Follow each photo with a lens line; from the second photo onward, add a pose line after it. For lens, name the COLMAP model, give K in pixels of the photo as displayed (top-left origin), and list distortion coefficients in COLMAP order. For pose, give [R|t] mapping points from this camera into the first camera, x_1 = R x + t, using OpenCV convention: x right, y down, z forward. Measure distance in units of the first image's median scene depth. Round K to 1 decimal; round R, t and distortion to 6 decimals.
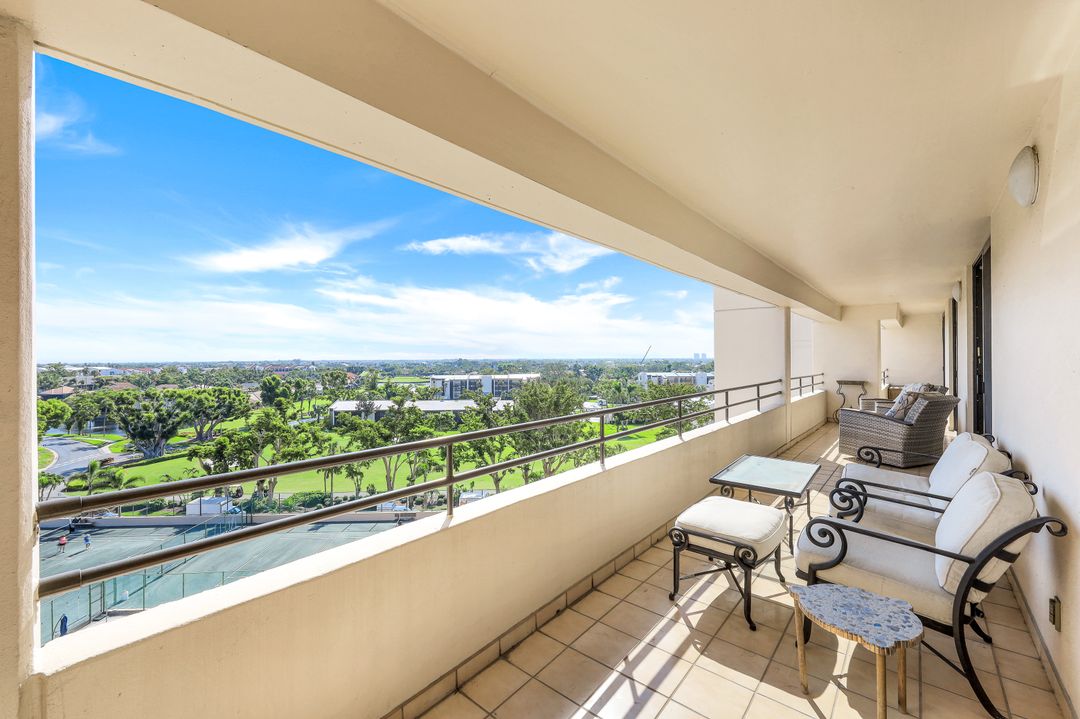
lens RADIAL K [[443.1, 0, 548.6], [0, 443.1, 361.7], [0, 0, 1]] dist [0.013533, -0.000310]
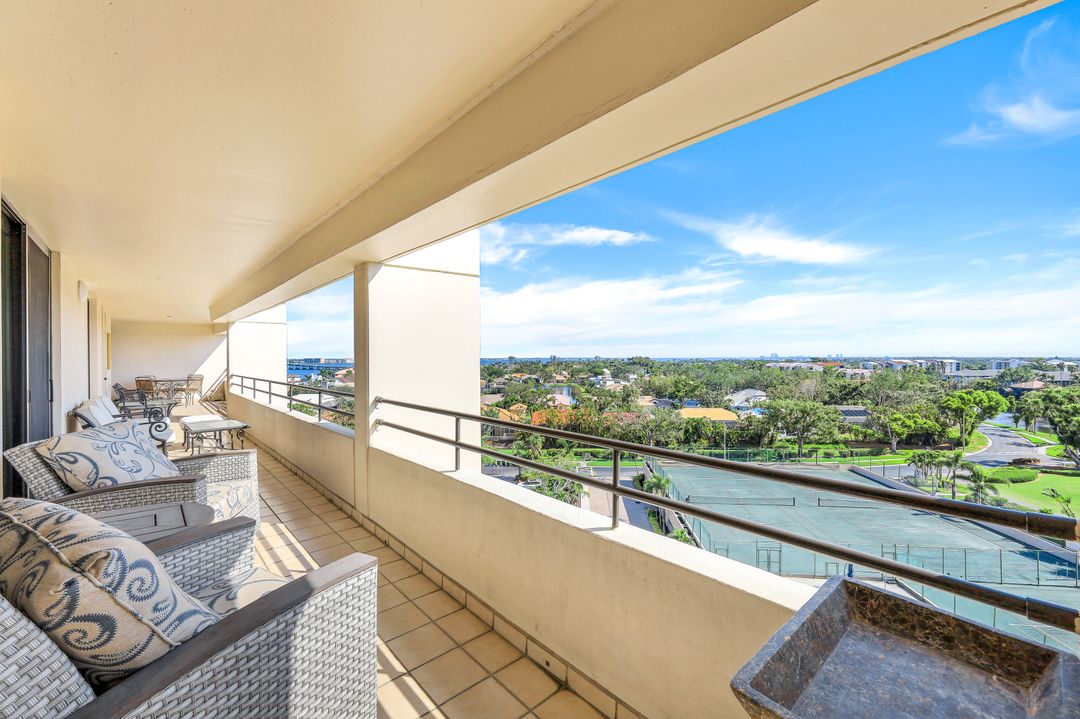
lens RADIAL K [[443.1, 0, 548.8], [0, 443.1, 366.9], [0, 0, 1]] dist [0.013533, -0.000310]
pose [[-0.138979, 0.022443, -0.990041, 0.094043], [0.002805, 0.999748, 0.022269, -0.001814], [0.990291, 0.000317, -0.139007, 0.120250]]
